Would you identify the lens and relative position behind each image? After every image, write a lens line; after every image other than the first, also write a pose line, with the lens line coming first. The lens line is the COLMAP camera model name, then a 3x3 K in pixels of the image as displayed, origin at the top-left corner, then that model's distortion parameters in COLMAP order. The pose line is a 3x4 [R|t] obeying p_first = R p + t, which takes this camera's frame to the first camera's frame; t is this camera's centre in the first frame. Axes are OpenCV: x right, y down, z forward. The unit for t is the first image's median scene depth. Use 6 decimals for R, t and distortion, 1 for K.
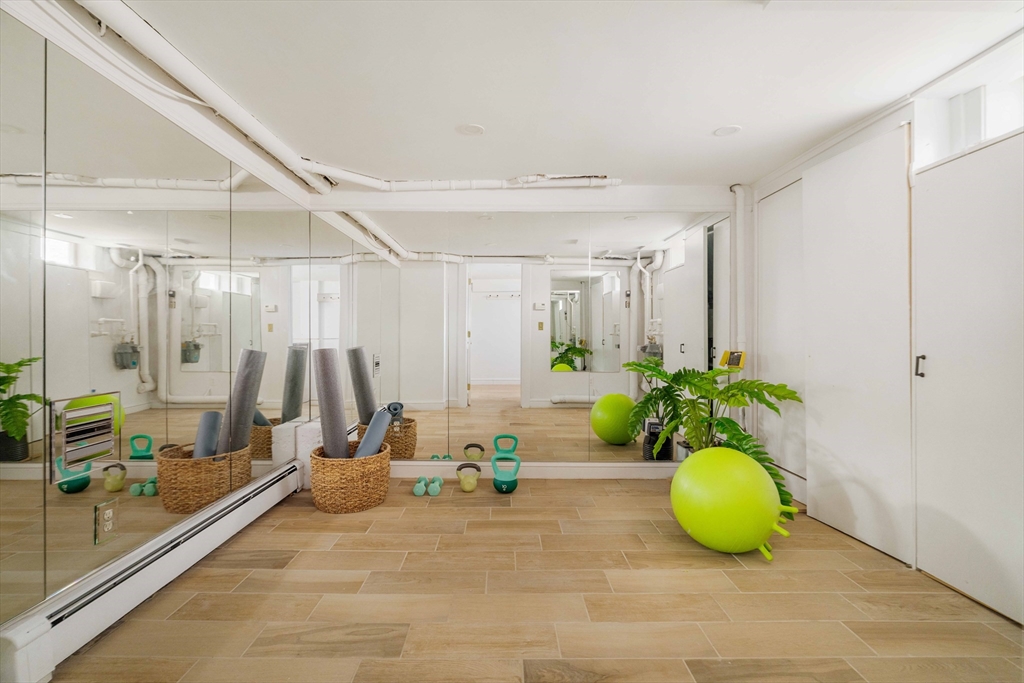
lens RADIAL K [[477.8, 0, 510.3], [0, 477.8, 334.1], [0, 0, 1]] dist [-0.003335, -0.000649]
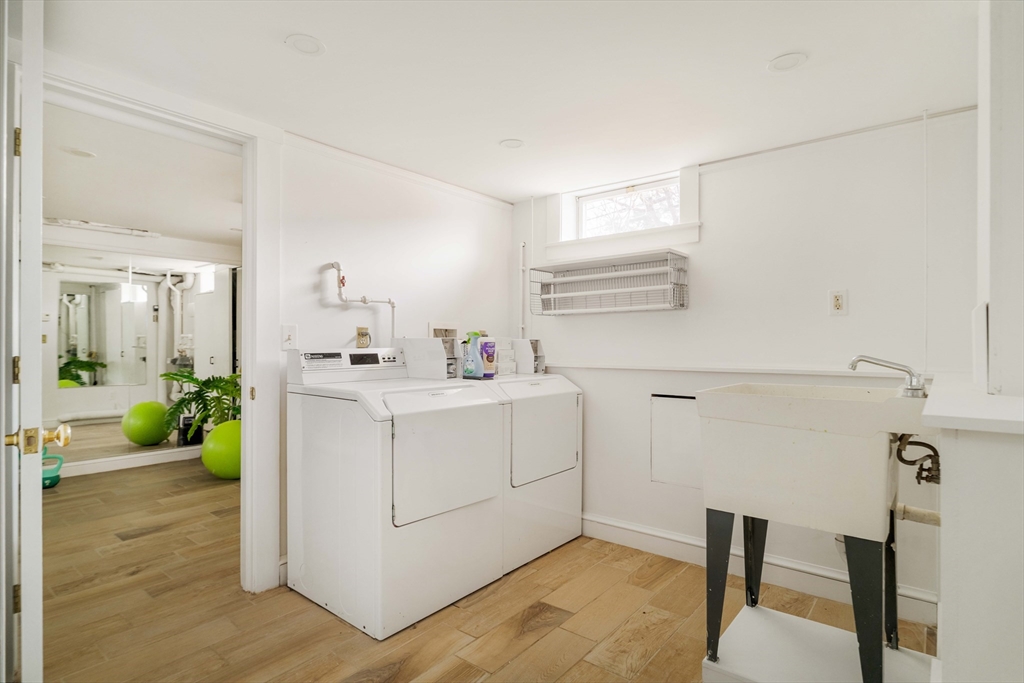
lens RADIAL K [[522.9, 0, 510.5], [0, 522.9, 346.5], [0, 0, 1]] dist [-0.002297, -0.000444]
pose [[0.653006, -0.002579, 0.757348, -0.139649], [-0.005621, 0.999950, 0.008252, -0.019136], [-0.757332, -0.009645, 0.652959, -0.412680]]
